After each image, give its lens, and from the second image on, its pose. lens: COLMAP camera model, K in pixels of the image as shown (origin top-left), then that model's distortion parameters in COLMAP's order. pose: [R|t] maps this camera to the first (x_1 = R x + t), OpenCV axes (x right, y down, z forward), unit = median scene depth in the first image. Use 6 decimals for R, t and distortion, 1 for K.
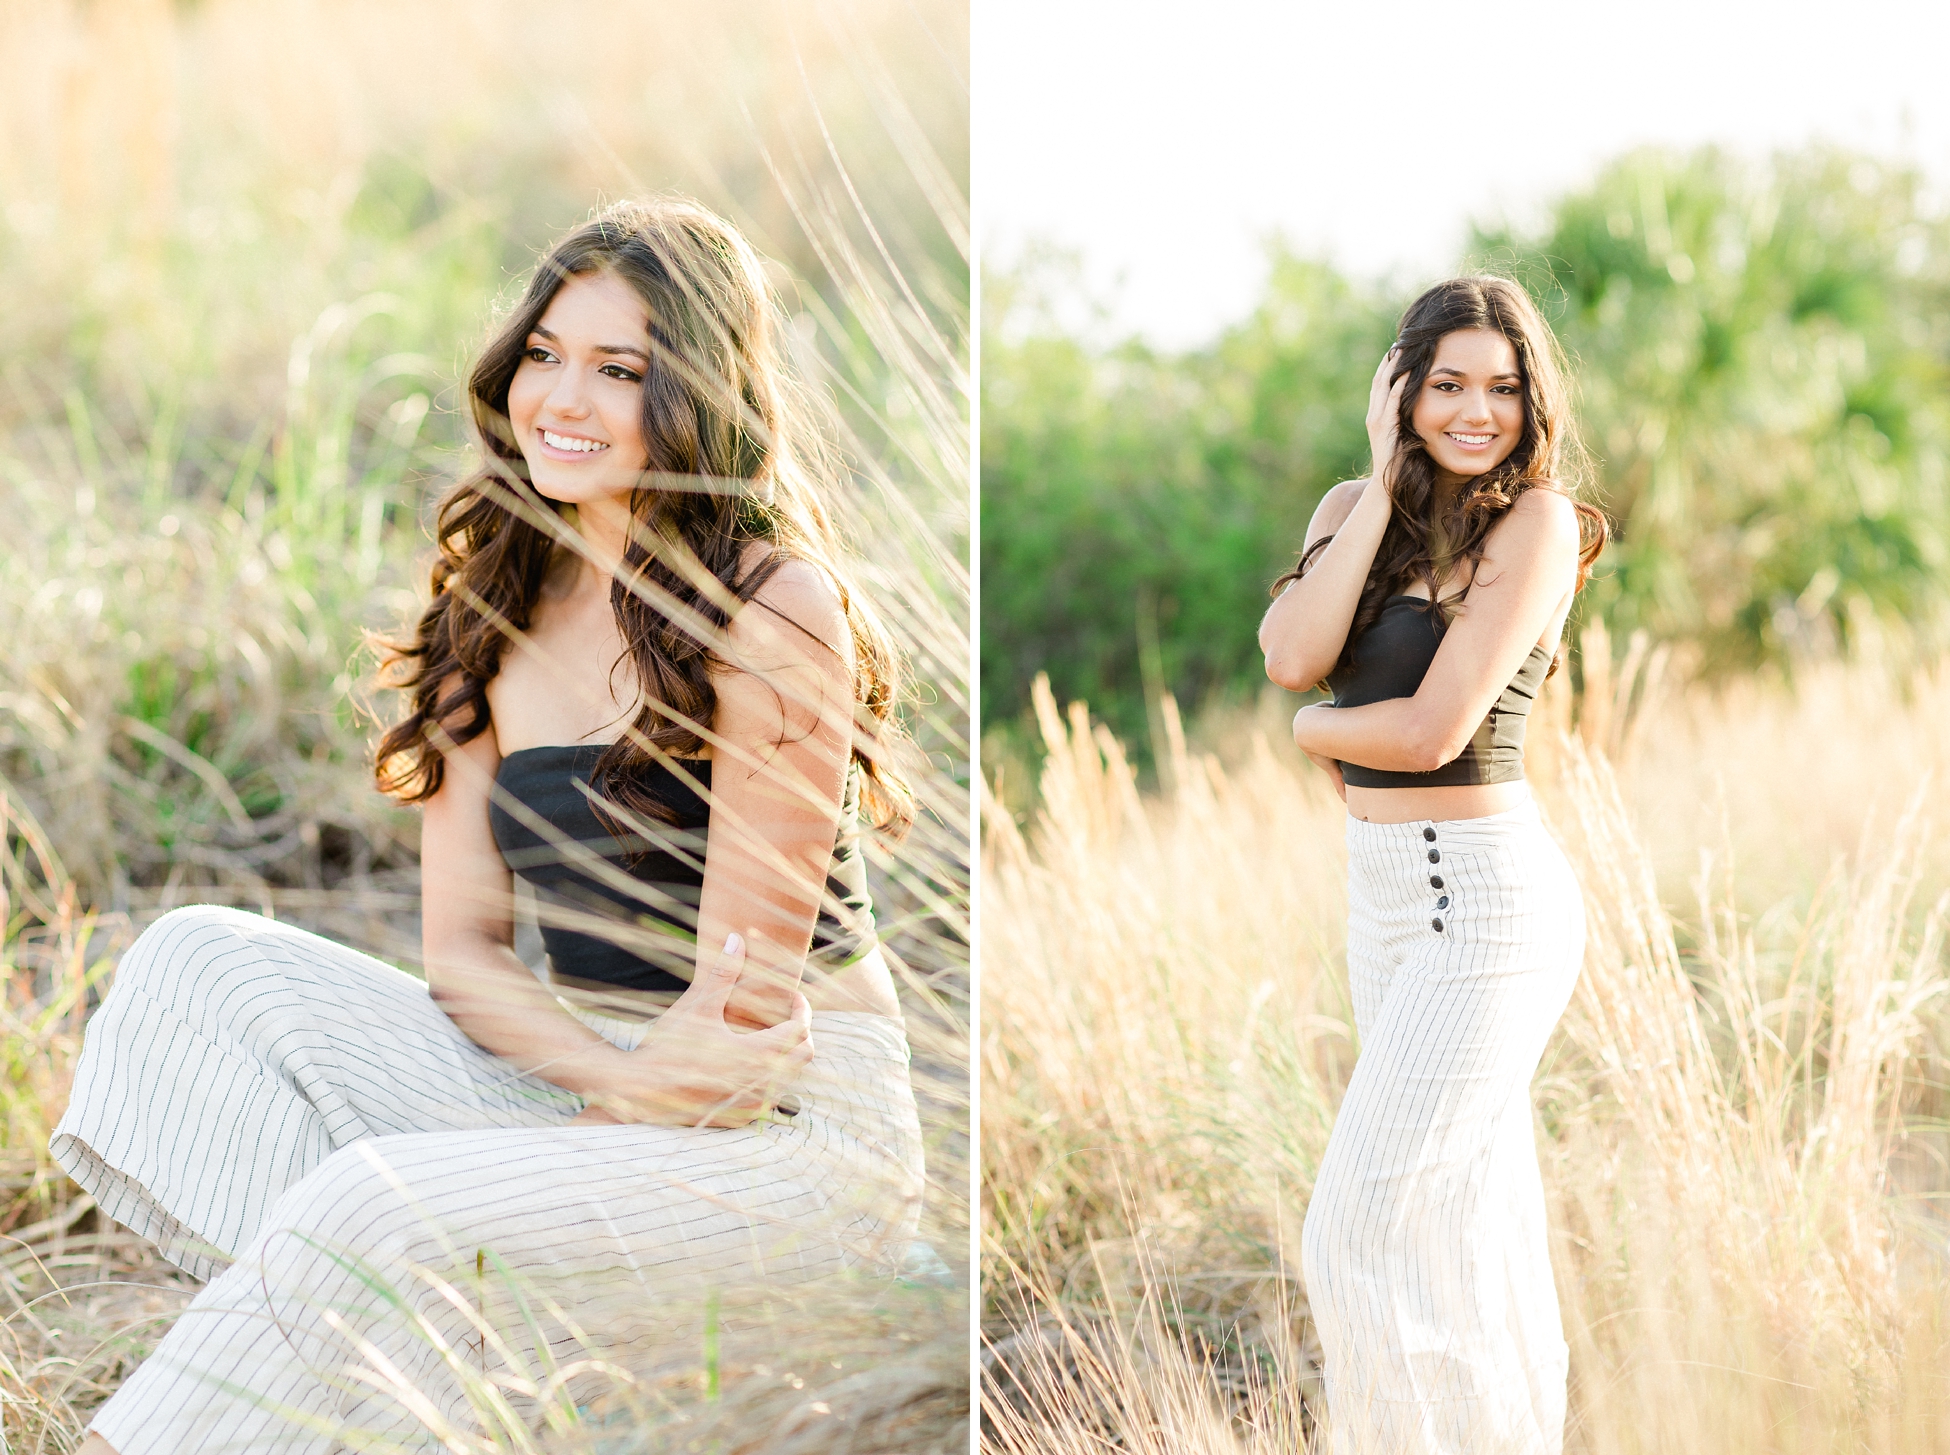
lens RADIAL K [[4689.0, 0, 975.0], [0, 4689.0, 727.5], [0, 0, 1]] dist [-0.315912, 0.636025]
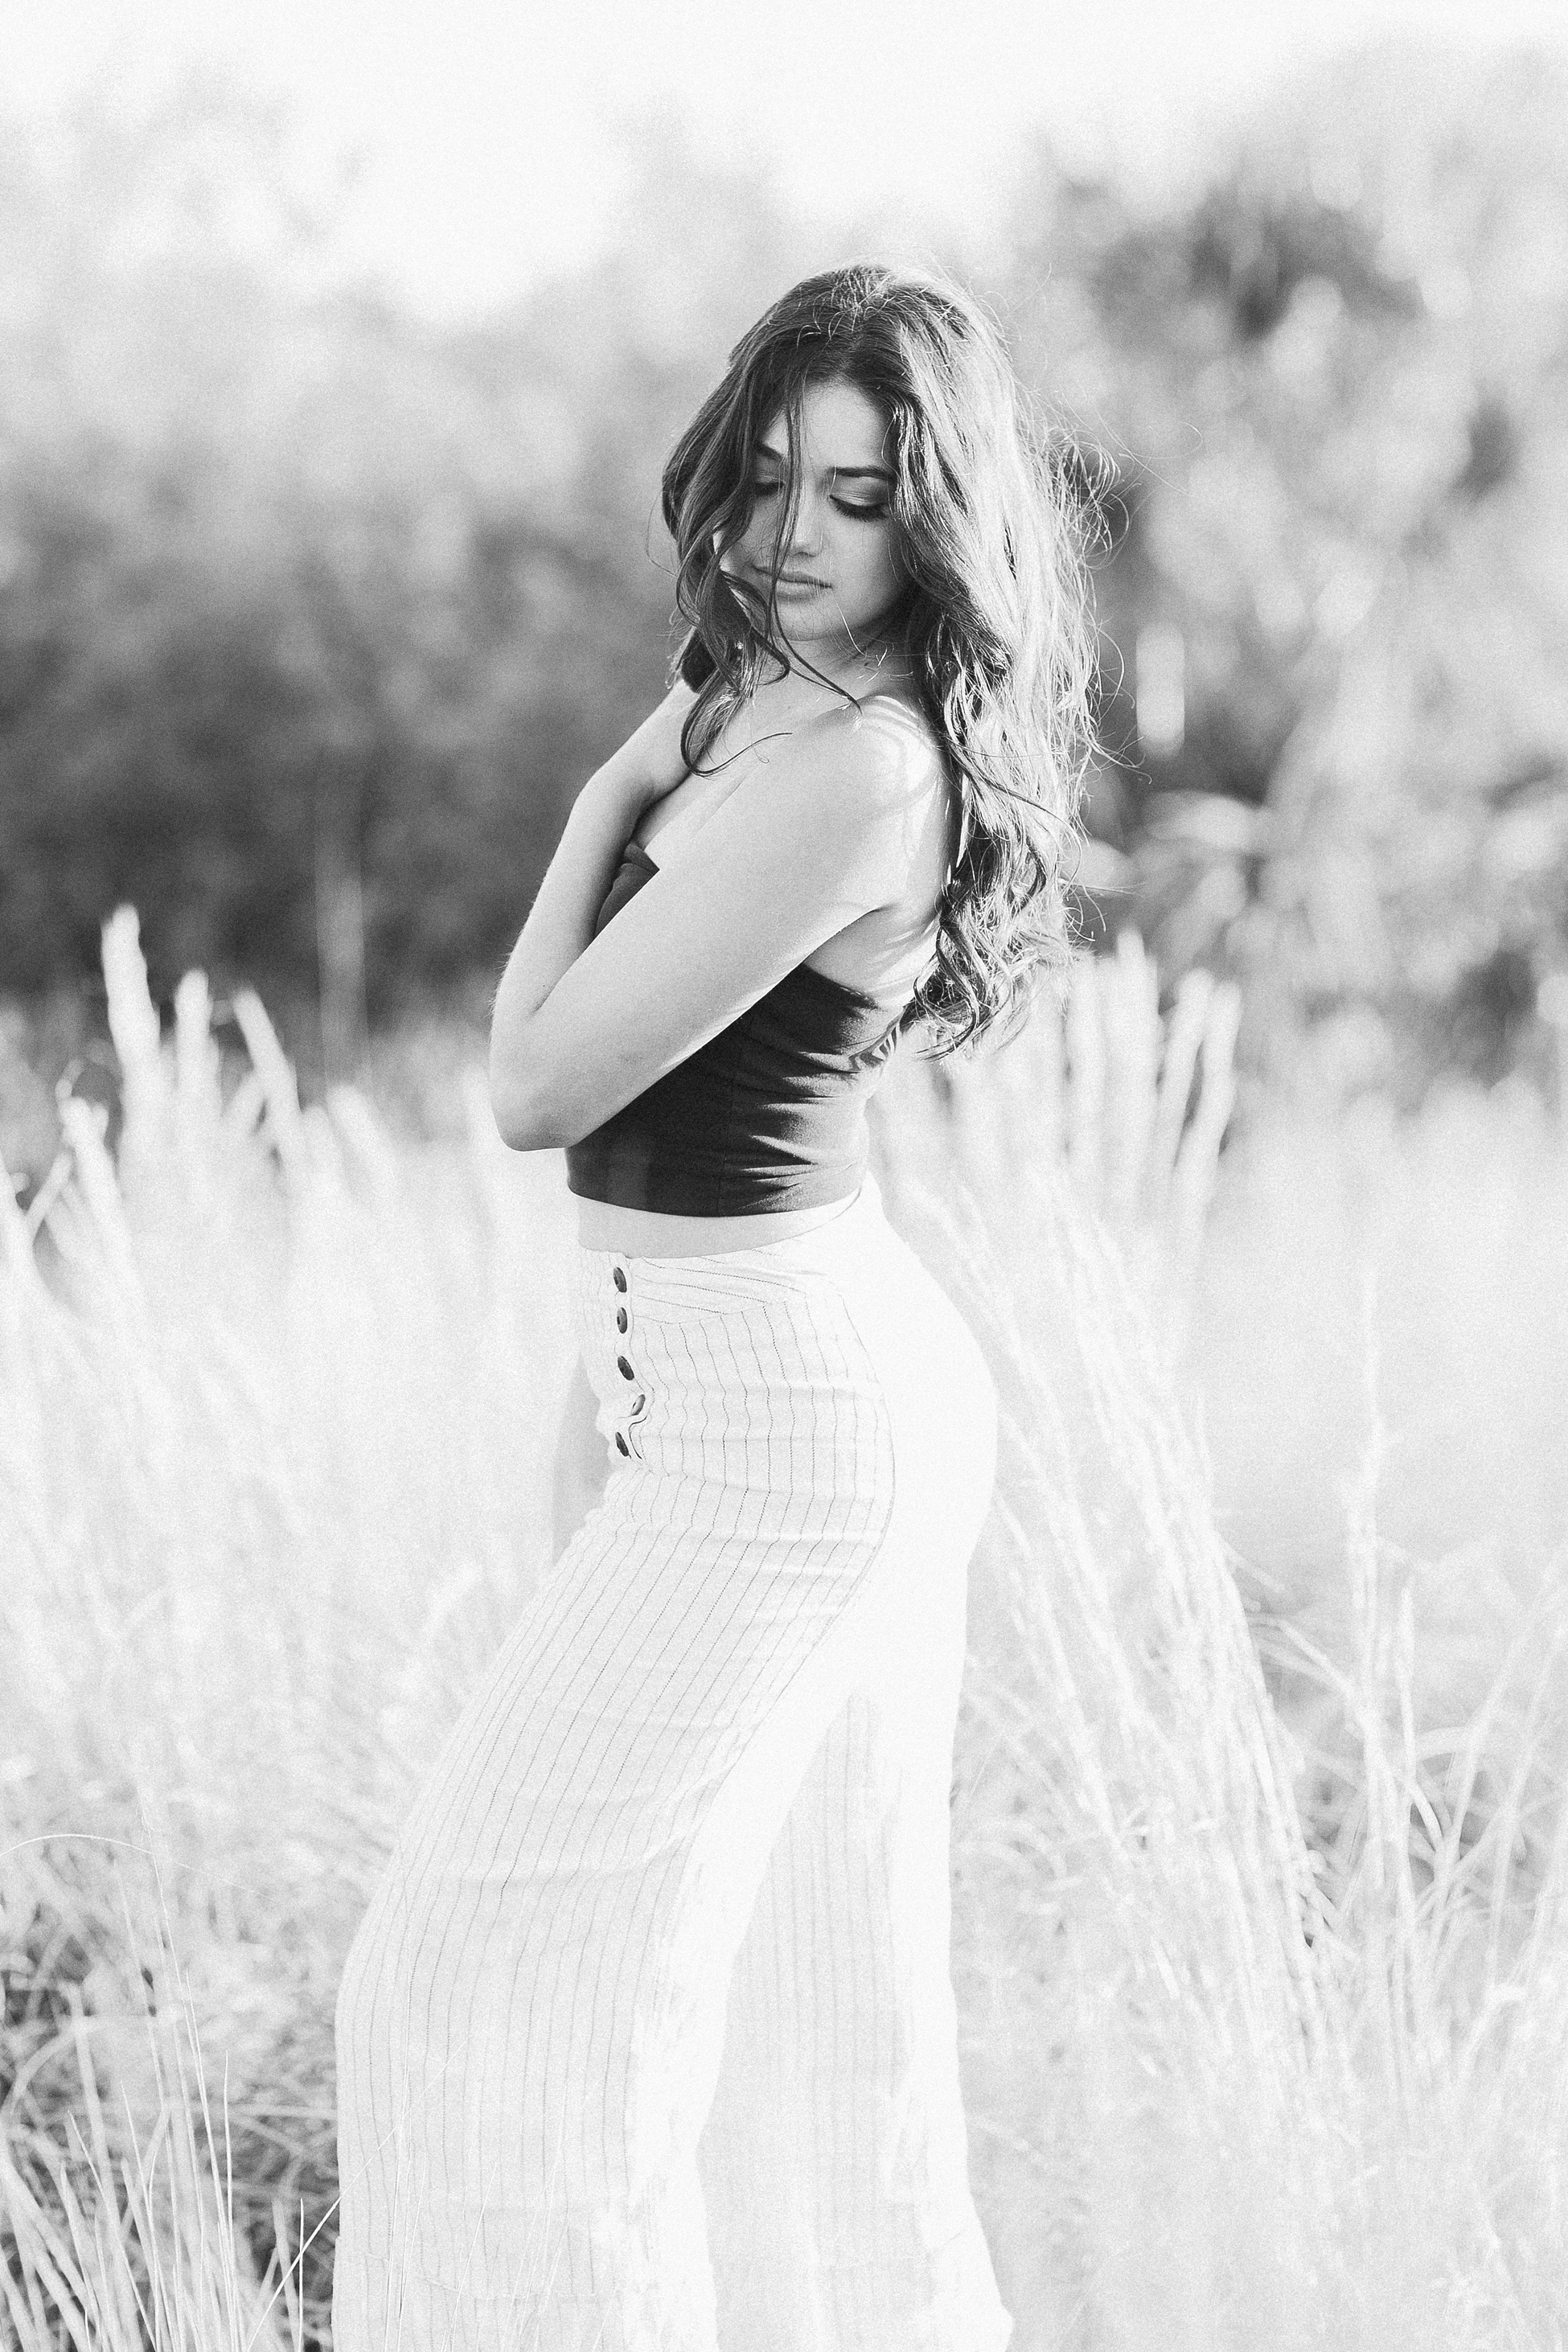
lens RADIAL K [[5434.4, 0, 784.0], [0, 5434.4, 1176.0], [0, 0, 1]] dist [-0.015298, -0.793933]
pose [[0.991535, 0.129757, 0.004685, 0.089060], [-0.129689, 0.991474, -0.012610, 0.015222], [-0.006281, 0.011896, 0.999910, 0.400709]]
